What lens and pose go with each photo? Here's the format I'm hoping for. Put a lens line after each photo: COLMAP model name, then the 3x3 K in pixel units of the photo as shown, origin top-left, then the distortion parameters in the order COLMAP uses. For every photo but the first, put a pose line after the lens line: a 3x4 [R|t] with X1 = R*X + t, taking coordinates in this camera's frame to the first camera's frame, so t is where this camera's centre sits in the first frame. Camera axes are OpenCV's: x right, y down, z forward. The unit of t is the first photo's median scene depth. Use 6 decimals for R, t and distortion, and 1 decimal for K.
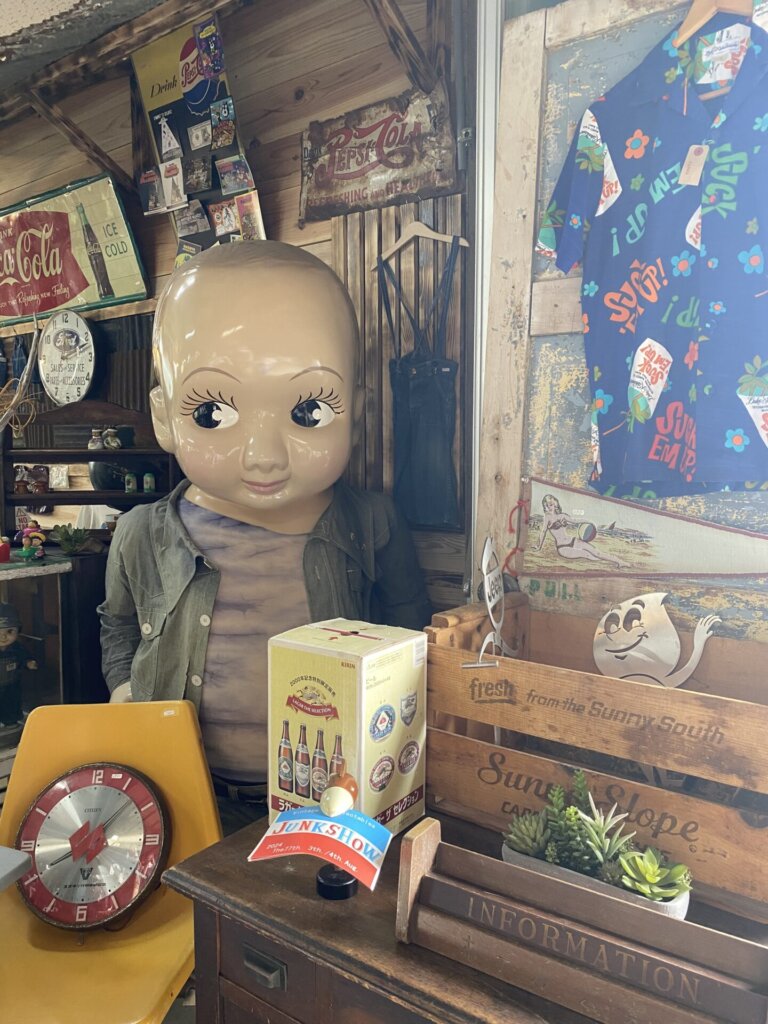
lens RADIAL K [[775.0, 0, 384.0], [0, 775.0, 512.0], [0, 0, 1]] dist [0.034484, -0.027089]
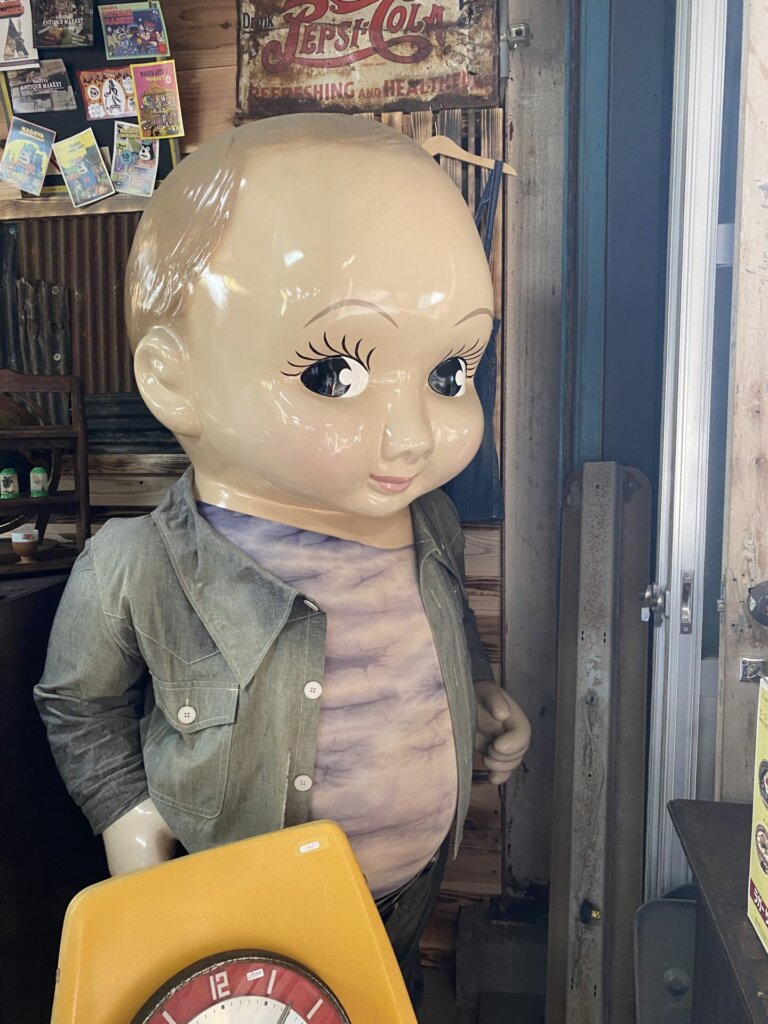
lens RADIAL K [[775.0, 0, 384.0], [0, 775.0, 512.0], [0, 0, 1]] dist [0.034484, -0.027089]
pose [[0.892696, -0.056145, 0.447148, -0.371781], [0.044273, 0.998335, 0.036965, -0.026273], [-0.448479, -0.013201, 0.893696, 0.311382]]
